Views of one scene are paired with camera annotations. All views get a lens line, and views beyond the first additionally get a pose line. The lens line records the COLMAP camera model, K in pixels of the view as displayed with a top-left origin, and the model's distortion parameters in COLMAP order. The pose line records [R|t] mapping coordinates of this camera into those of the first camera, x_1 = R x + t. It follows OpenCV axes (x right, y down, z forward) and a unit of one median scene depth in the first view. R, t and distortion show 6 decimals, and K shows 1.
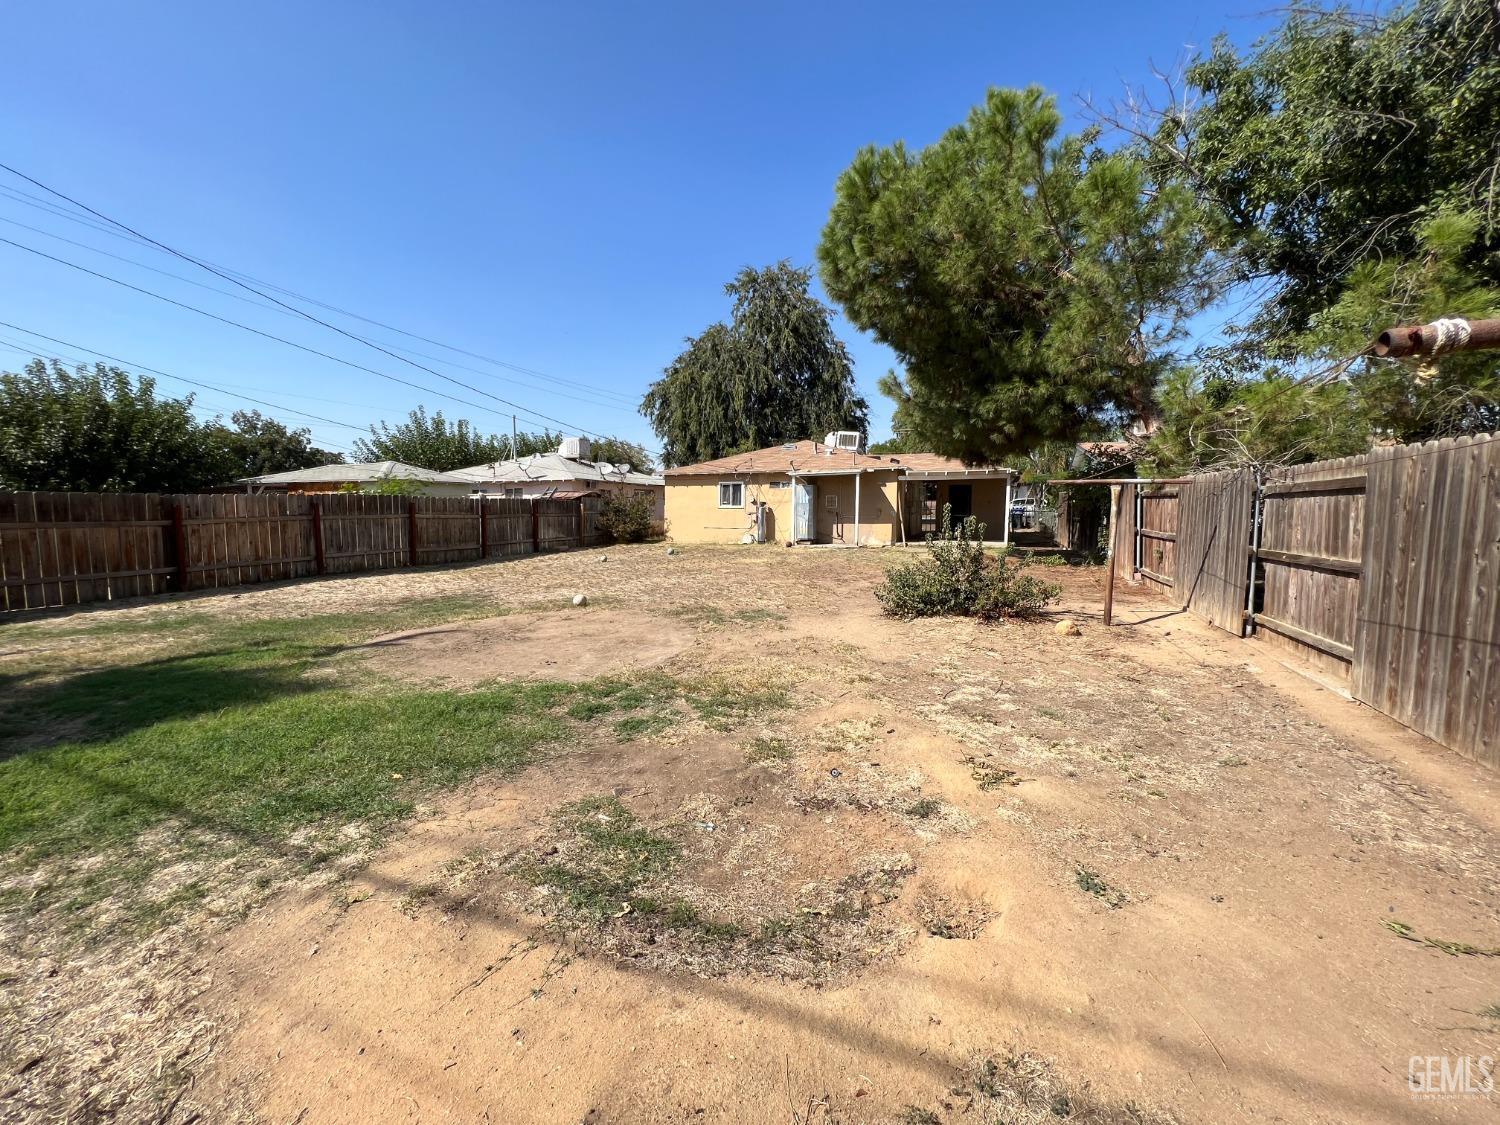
lens RADIAL K [[600.0, 0, 746.7], [0, 600.0, 559.3], [0, 0, 1]] dist [-0.002715, 0.000455]
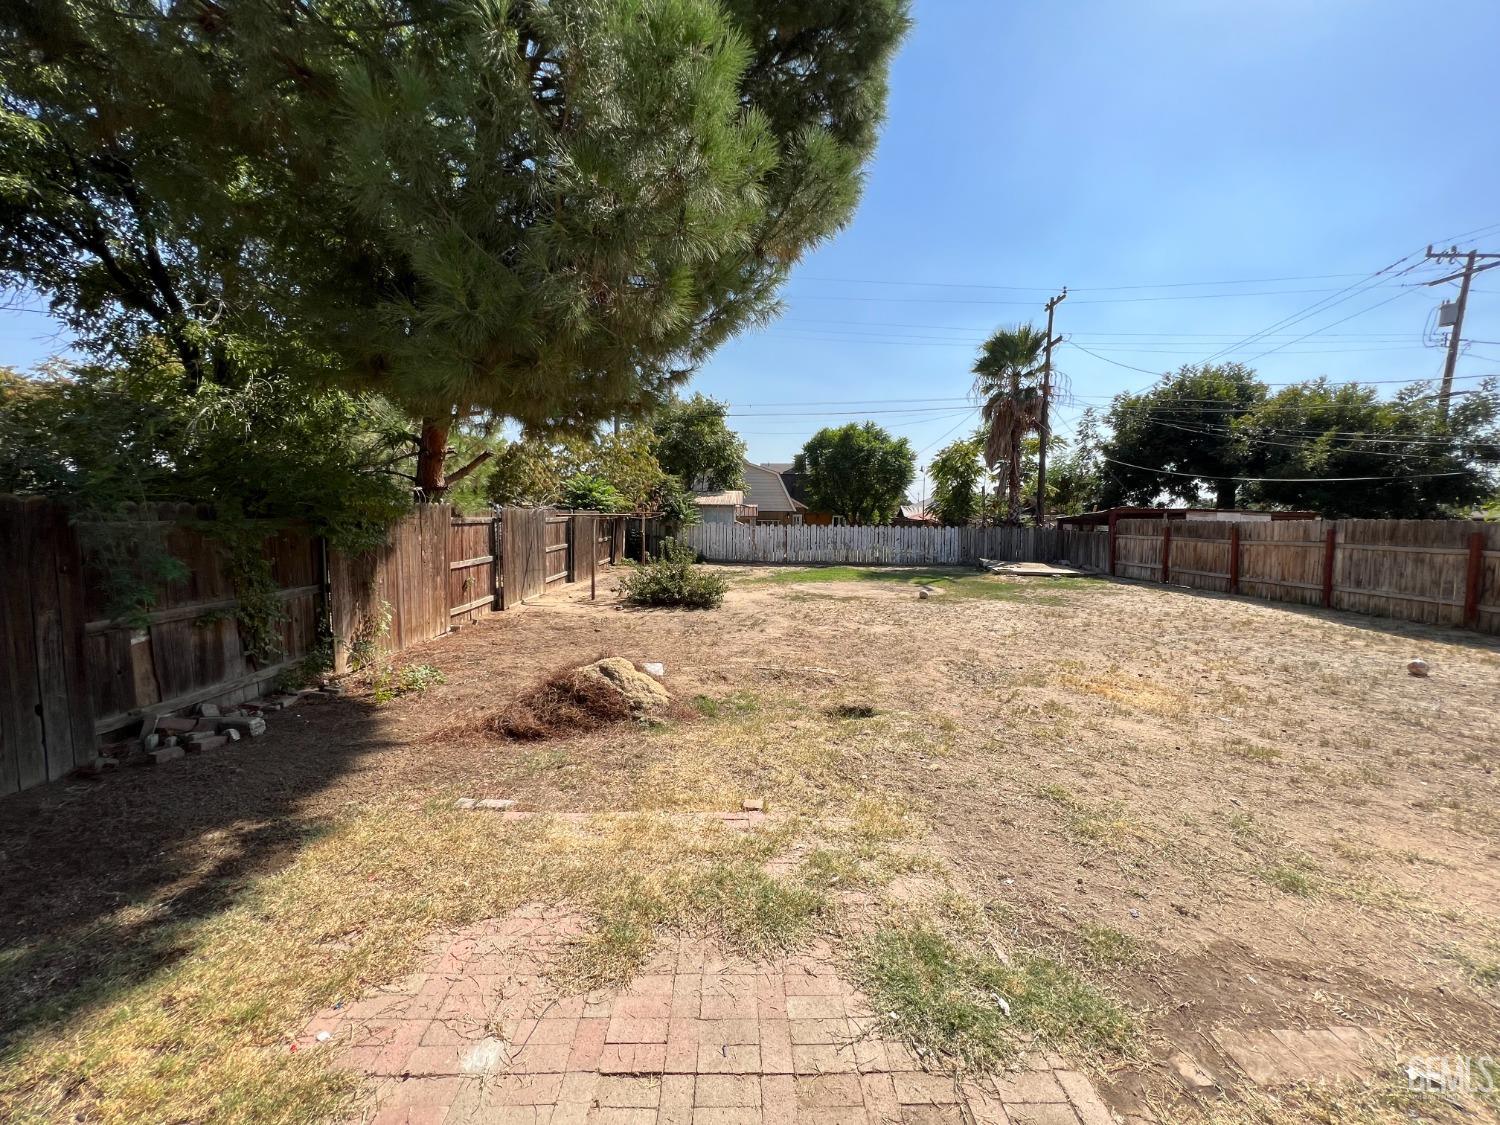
lens RADIAL K [[607.0, 0, 744.1], [0, 607.0, 558.9], [0, 0, 1]] dist [-0.001185, 0.000069]
pose [[-0.932246, 0.022769, -0.361108, 0.549726], [-0.034905, 0.987704, 0.152388, -0.192119], [0.360137, 0.154668, -0.919989, 1.855437]]
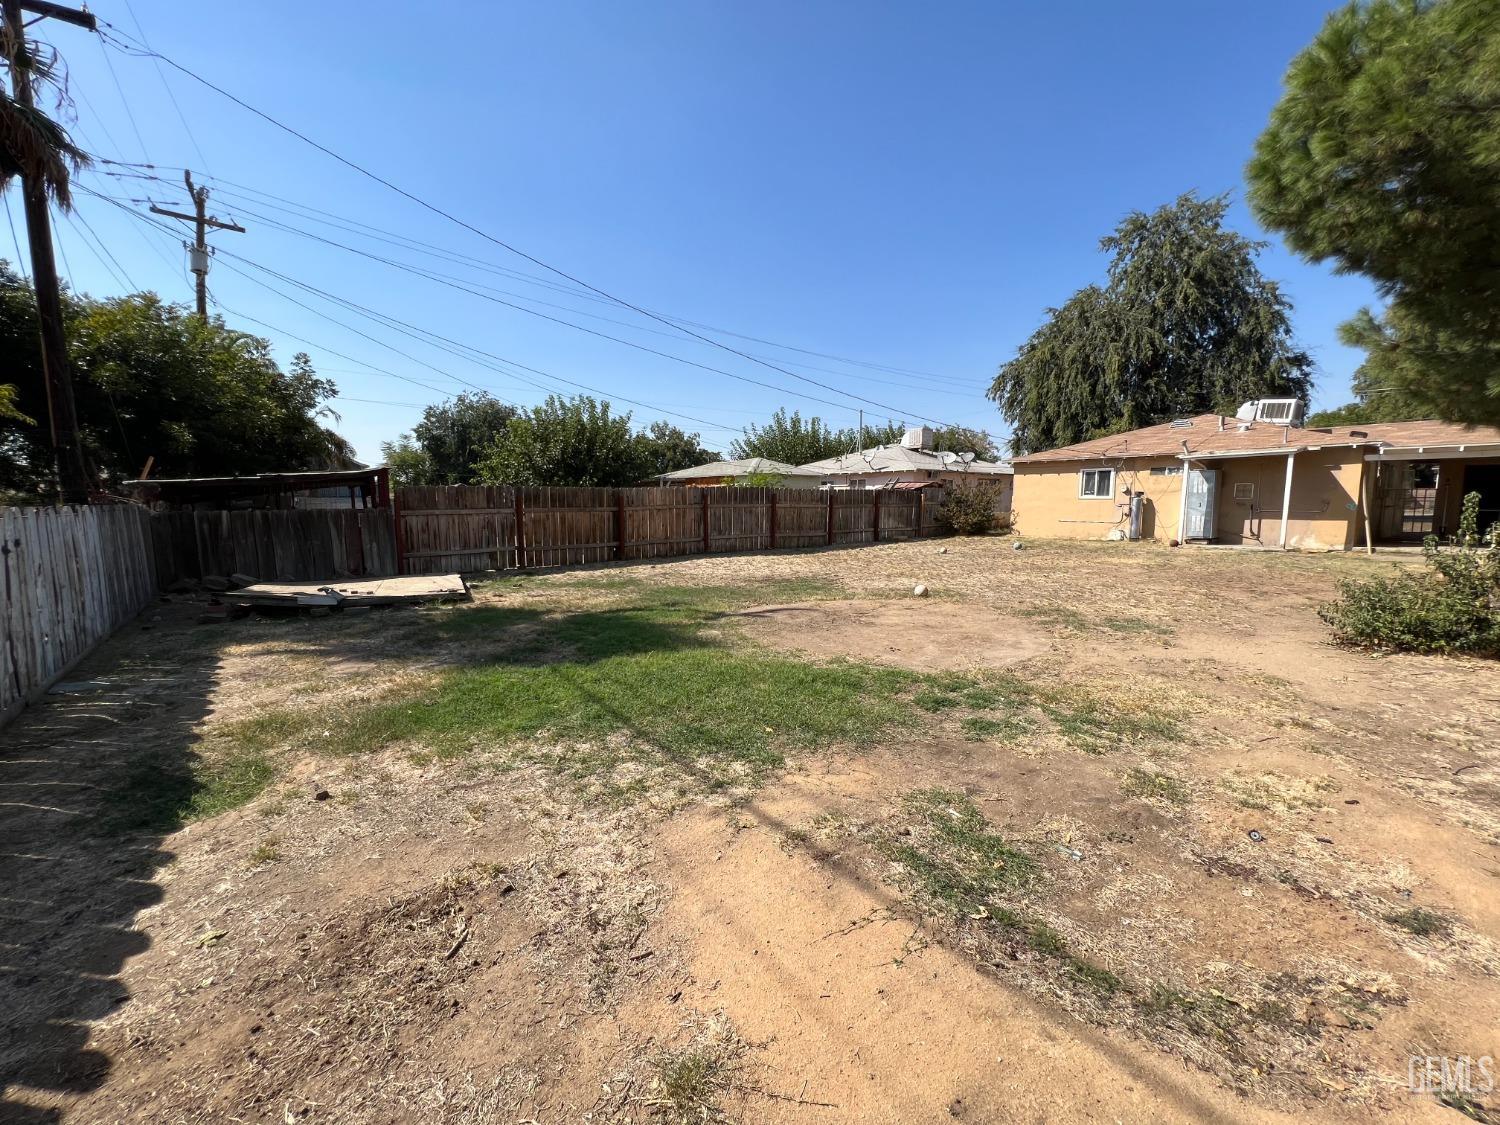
lens RADIAL K [[600.0, 0, 746.7], [0, 600.0, 559.3], [0, 0, 1]] dist [-0.002715, 0.000455]
pose [[0.855955, 0.053478, -0.514277, -0.014222], [-0.045361, 0.998569, 0.028340, 0.000518], [0.515057, -0.000929, 0.857156, -0.006051]]
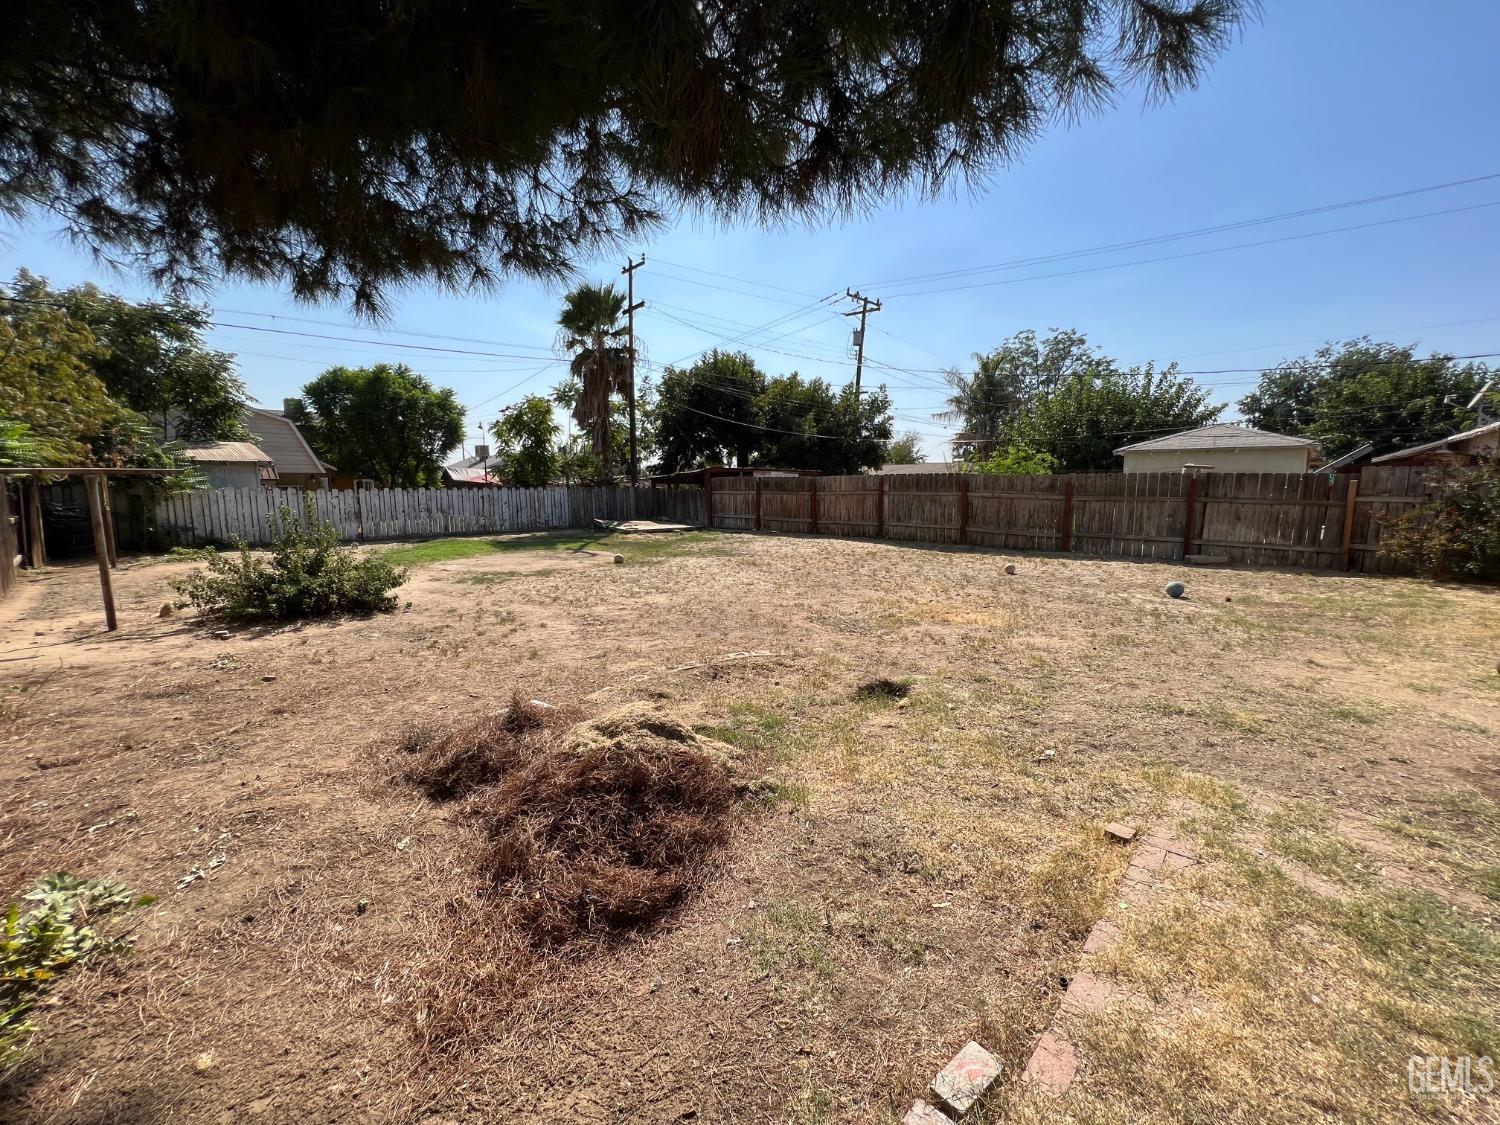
lens RADIAL K [[604.0, 0, 750.0], [0, 604.0, 562.5], [0, 0, 1]] dist [0.000034, 0.000177]
pose [[-0.396648, 0.129081, -0.908850, 0.699953], [-0.072977, 0.982497, 0.171390, -0.149748], [0.915066, 0.134307, -0.380285, 1.515709]]
